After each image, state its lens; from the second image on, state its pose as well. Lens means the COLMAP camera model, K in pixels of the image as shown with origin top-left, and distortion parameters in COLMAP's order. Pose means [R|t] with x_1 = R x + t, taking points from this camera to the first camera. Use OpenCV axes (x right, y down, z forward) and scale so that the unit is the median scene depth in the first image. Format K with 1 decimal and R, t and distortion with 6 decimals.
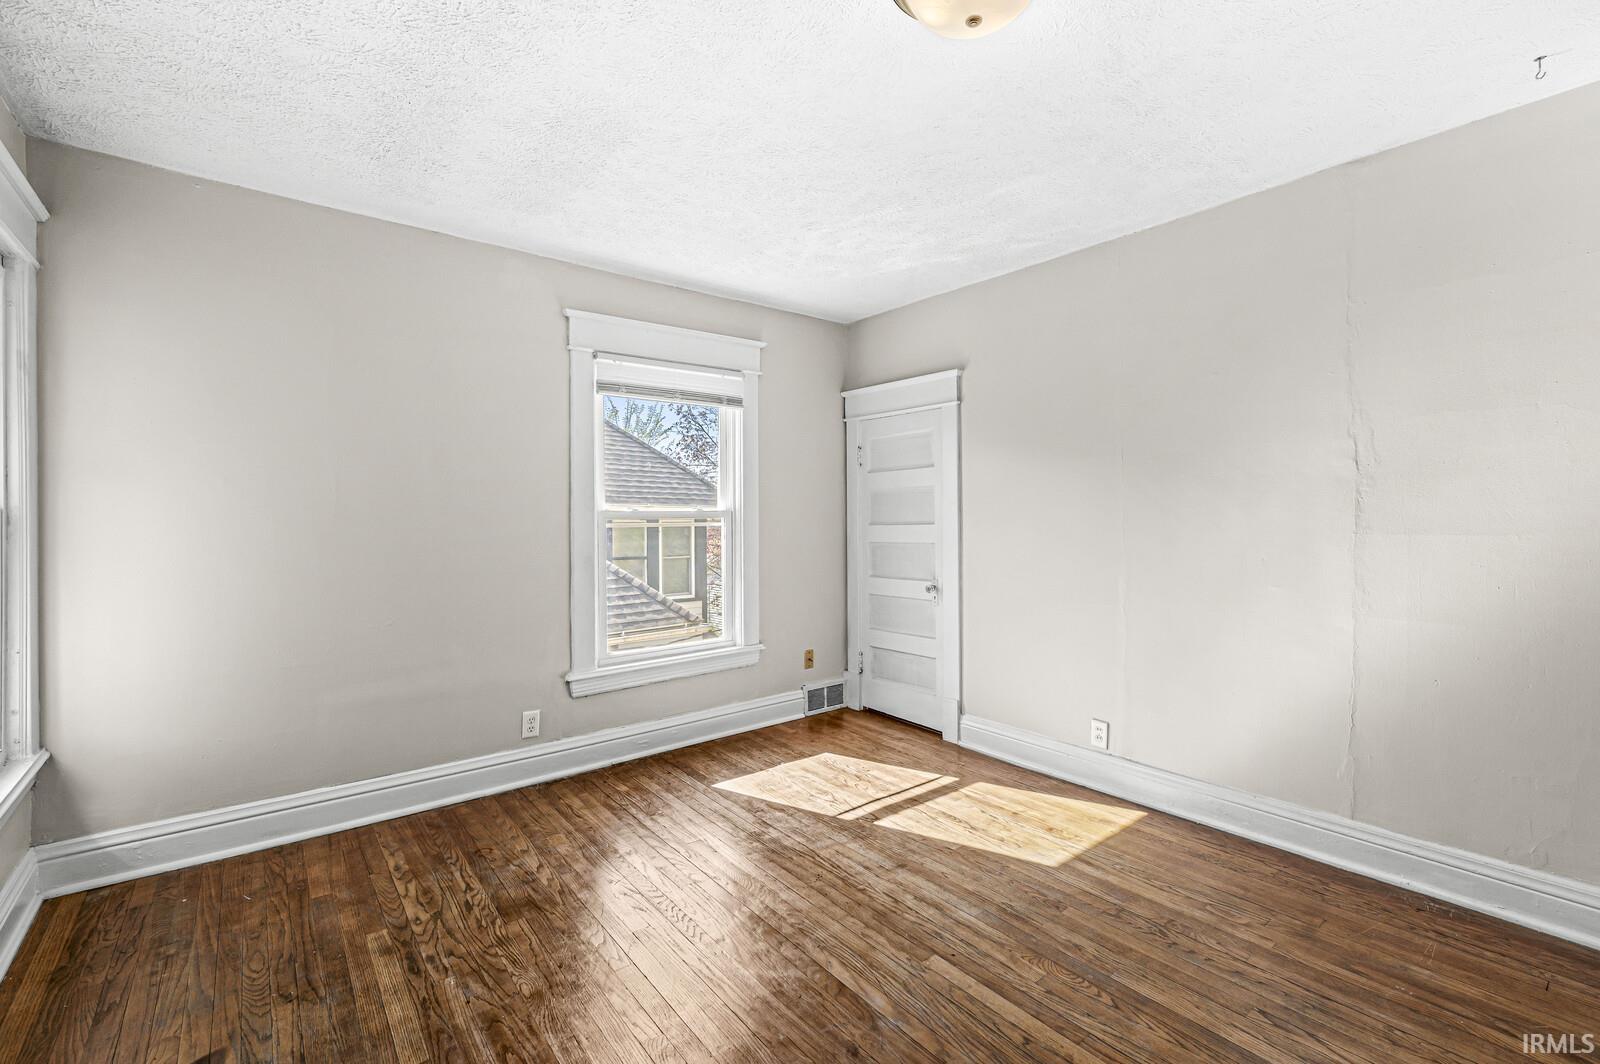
lens RADIAL K [[704.7, 0, 798.8], [0, 704.7, 521.2], [0, 0, 1]] dist [-0.000966, -0.000594]
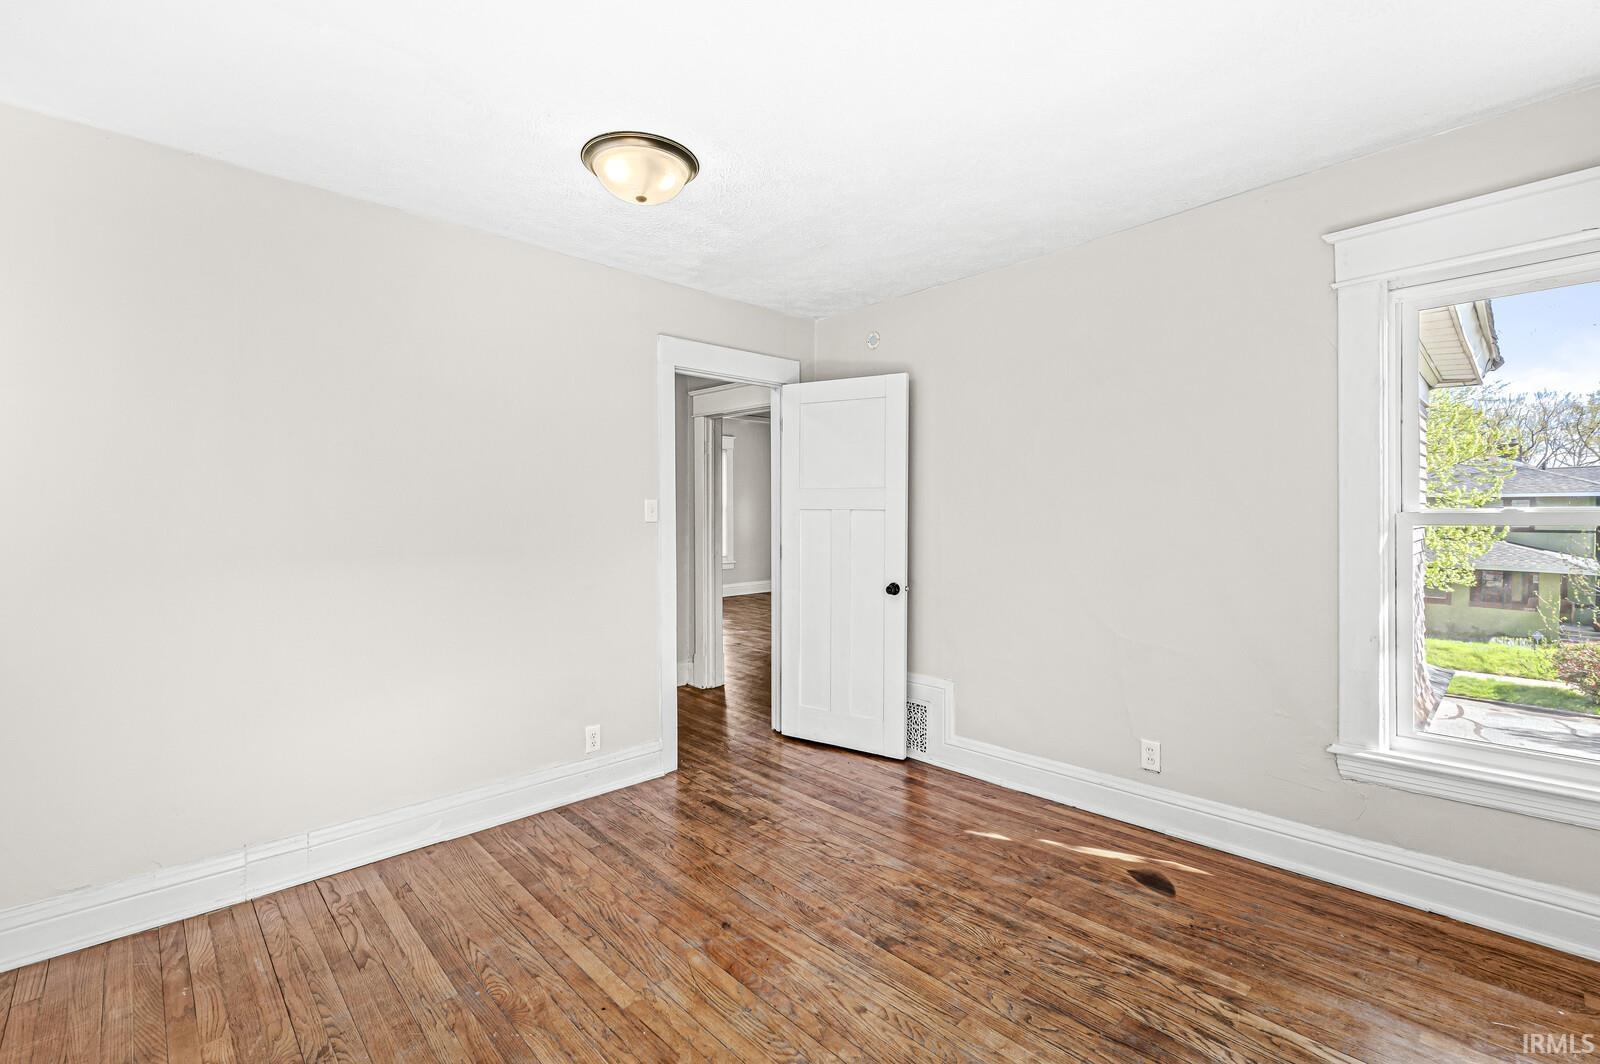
lens RADIAL K [[704.7, 0, 801.7], [0, 704.7, 522.6], [0, 0, 1]] dist [-0.000966, -0.000594]
pose [[-0.995478, 0.013218, -0.094072, 0.041665], [0.010845, 0.999611, 0.025689, -0.041747], [0.094375, 0.024553, -0.995234, 2.009004]]
